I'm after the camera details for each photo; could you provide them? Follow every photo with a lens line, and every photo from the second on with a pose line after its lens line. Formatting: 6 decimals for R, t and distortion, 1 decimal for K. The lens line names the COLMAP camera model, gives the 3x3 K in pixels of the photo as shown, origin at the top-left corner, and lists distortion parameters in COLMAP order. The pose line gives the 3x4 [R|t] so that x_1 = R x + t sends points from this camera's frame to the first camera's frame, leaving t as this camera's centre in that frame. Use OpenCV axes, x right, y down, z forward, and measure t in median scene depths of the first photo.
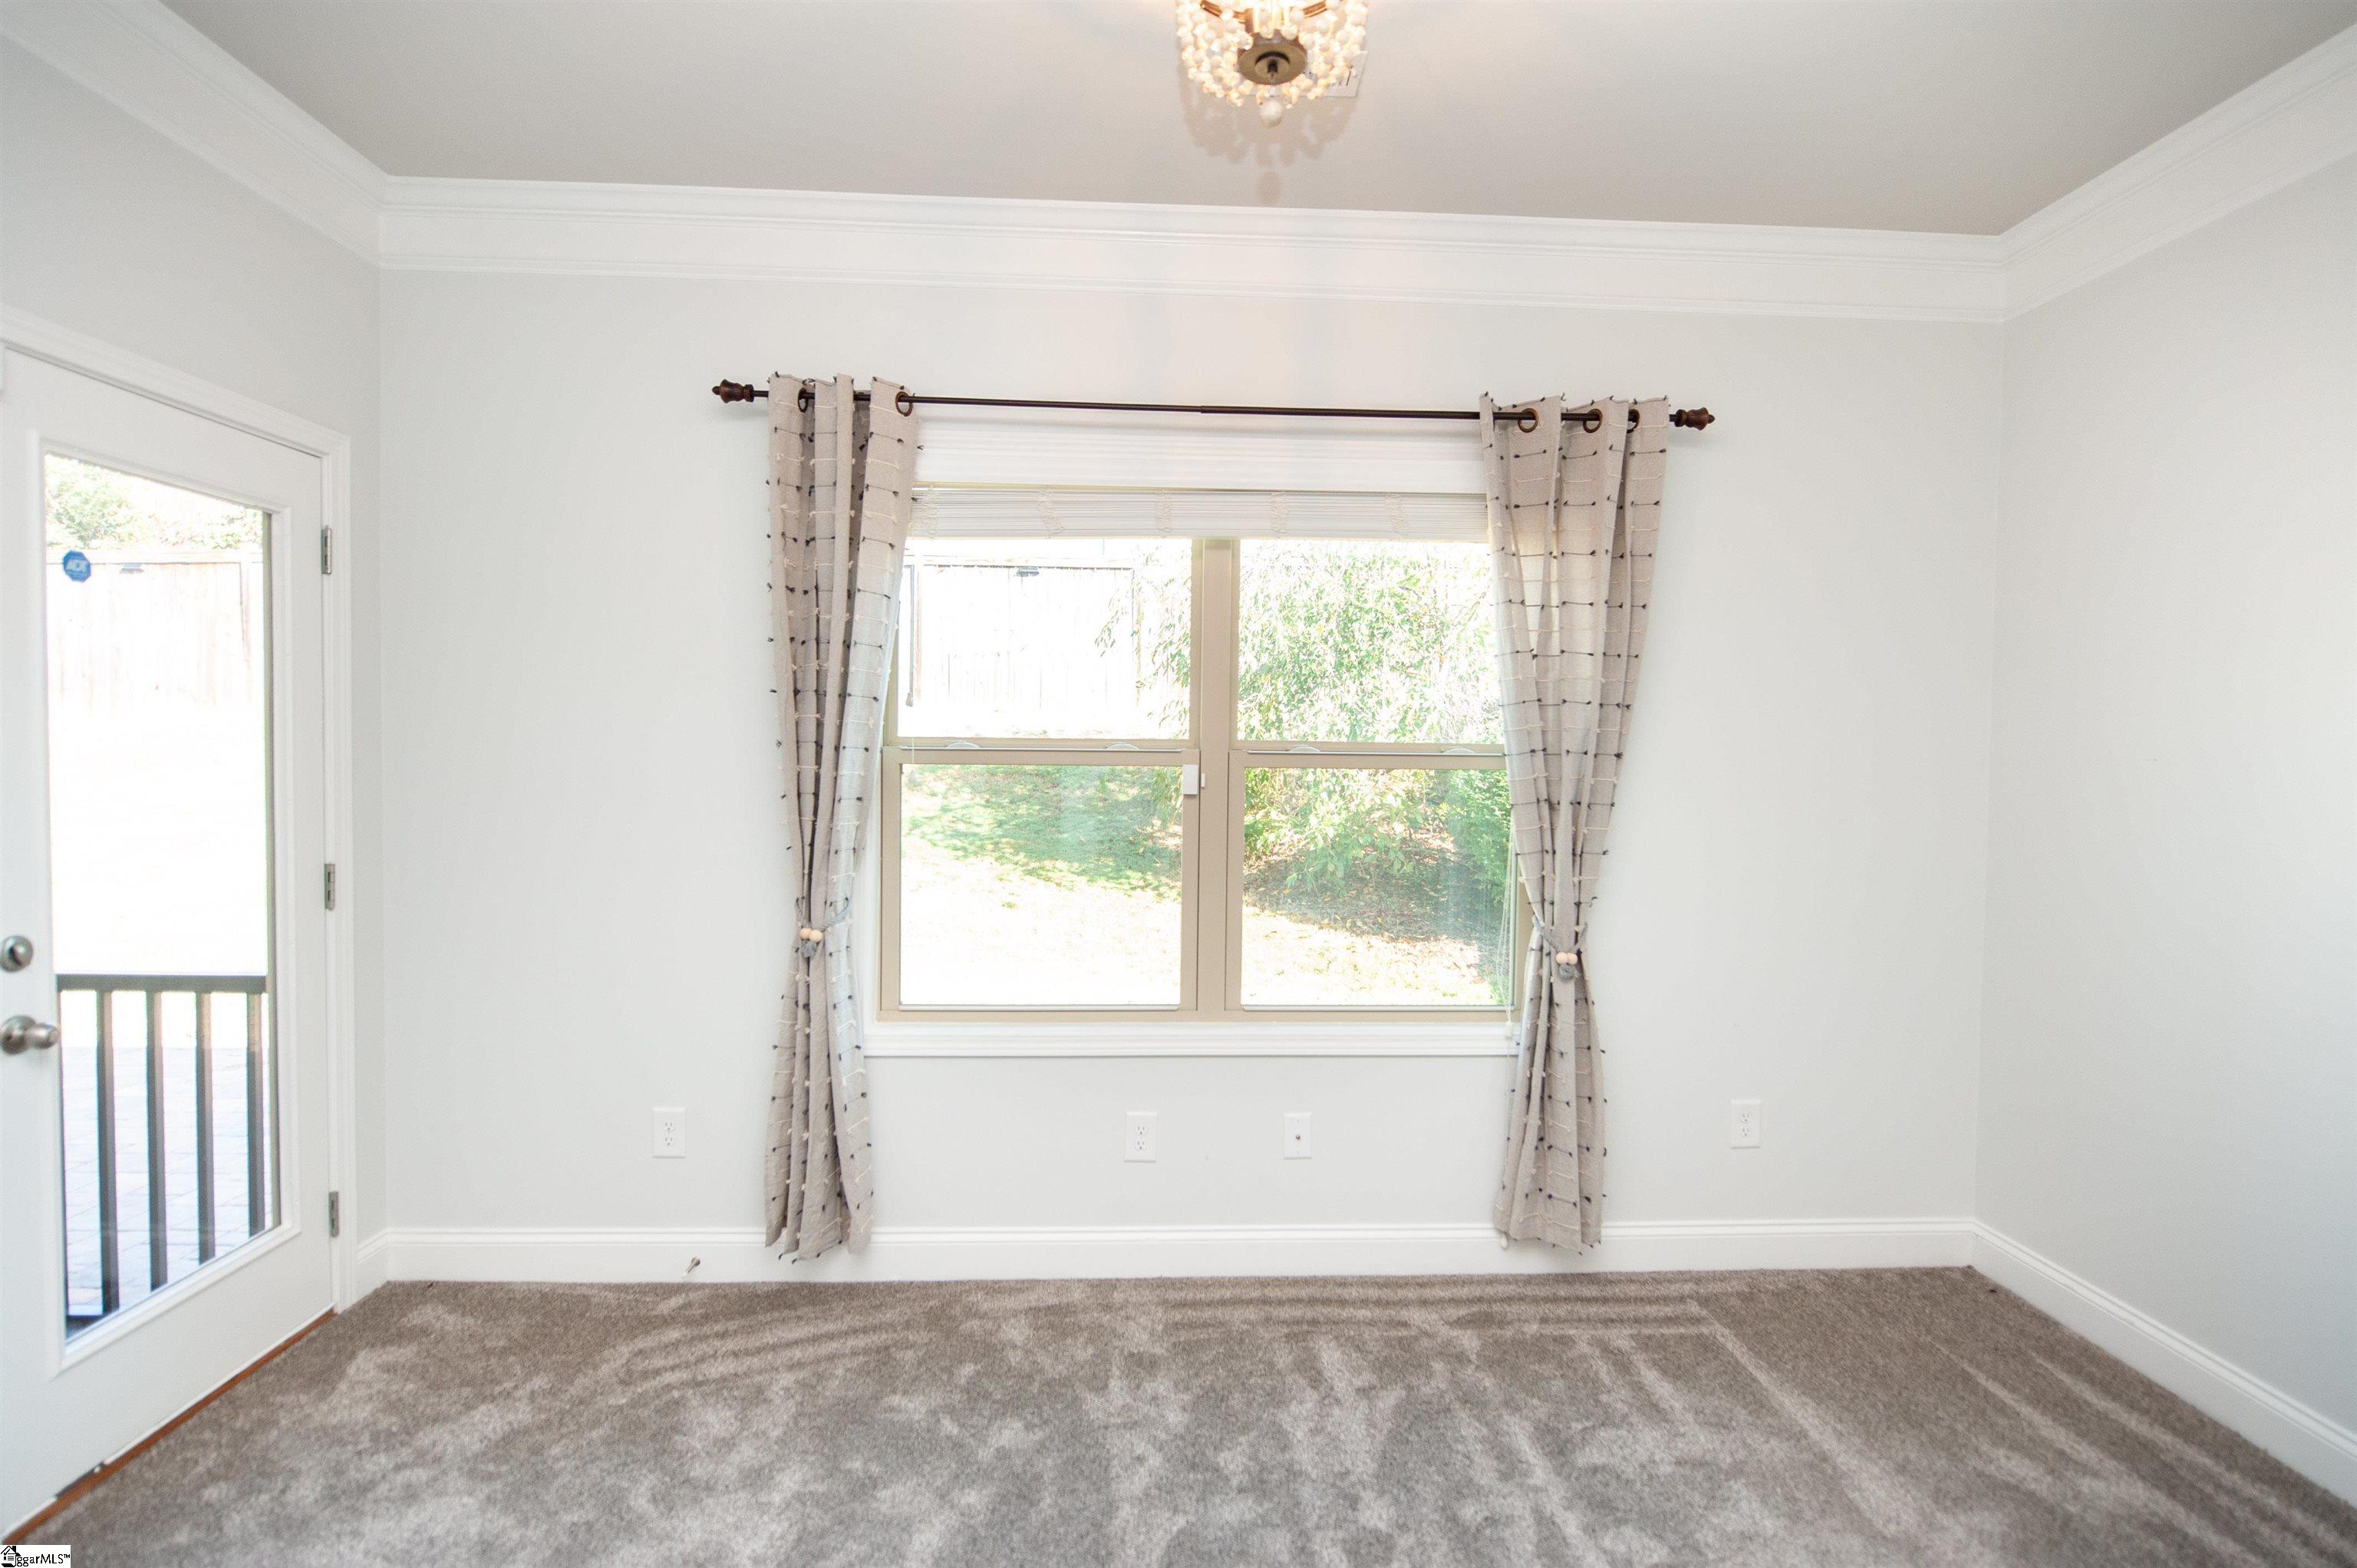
lens RADIAL K [[1136.6, 0, 1195.1], [0, 1136.6, 790.2], [0, 0, 1]] dist [-0.002455, 0.000028]
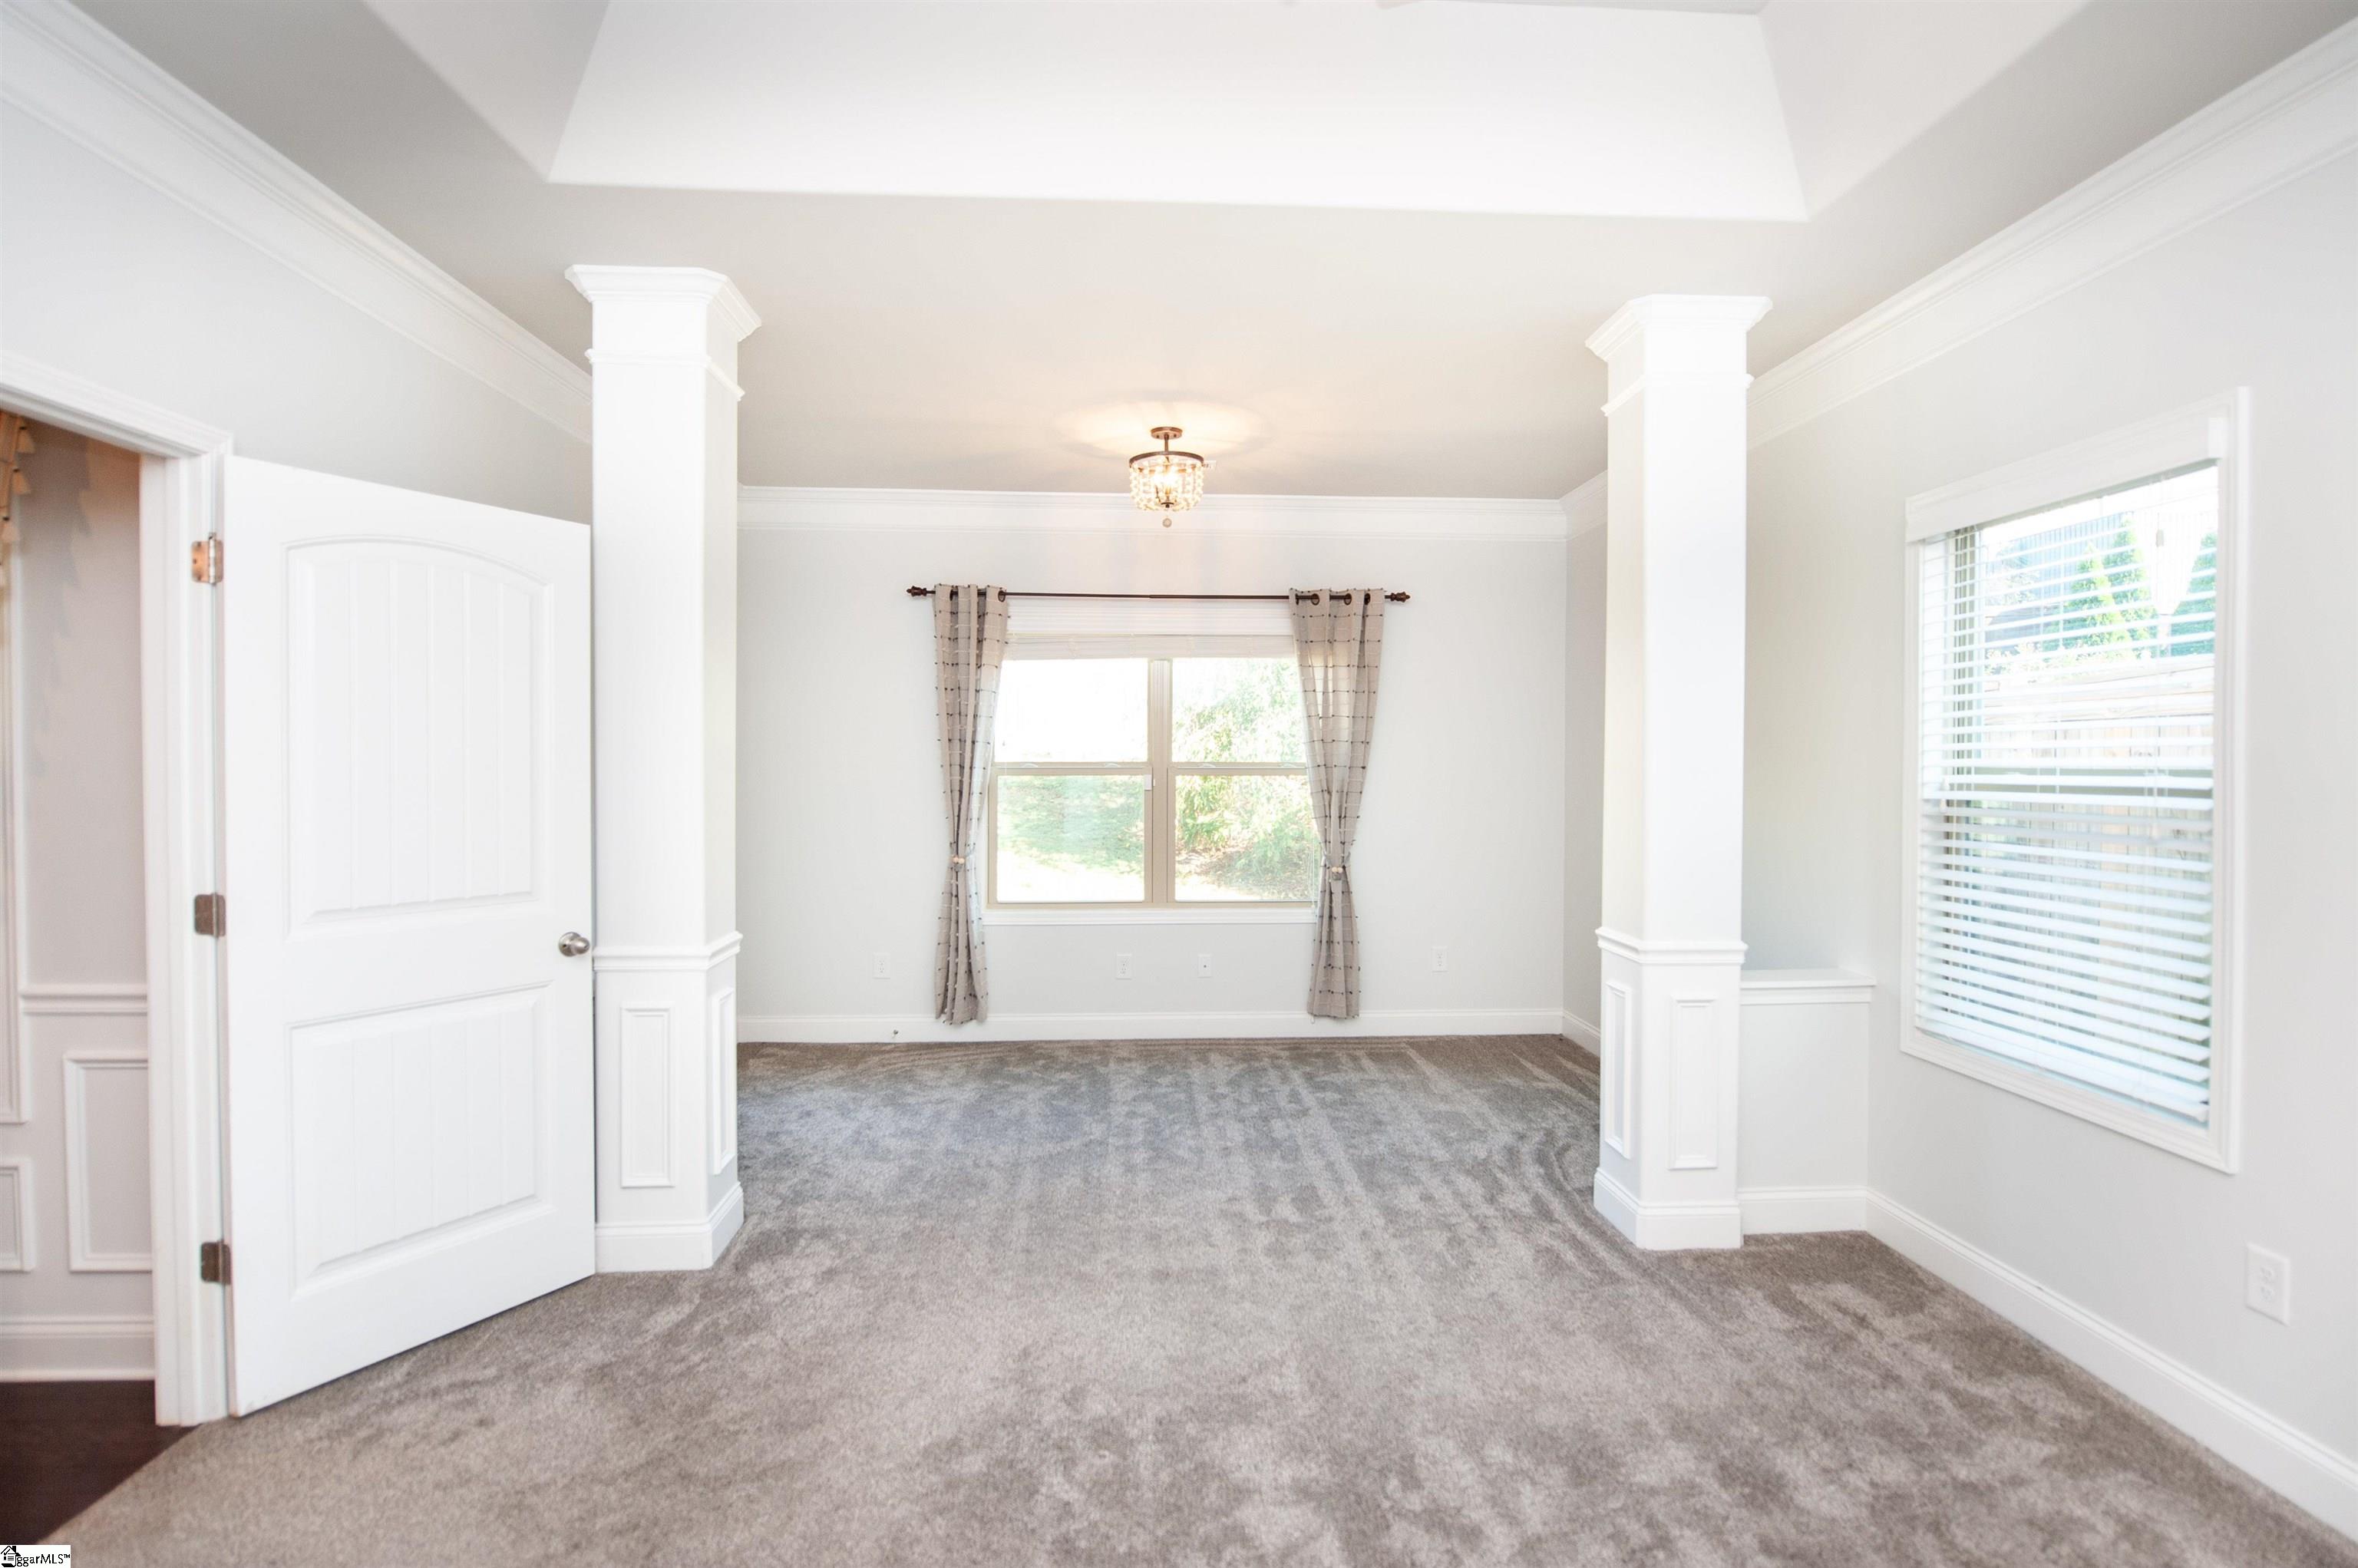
lens RADIAL K [[1137.1, 0, 1181.8], [0, 1137.1, 779.9], [0, 0, 1]] dist [-0.002455, 0.000028]
pose [[0.999944, -0.010259, -0.002517, 0.062005], [0.010196, 0.999659, -0.024040, 0.035796], [0.002763, 0.024013, 0.999708, -0.983778]]
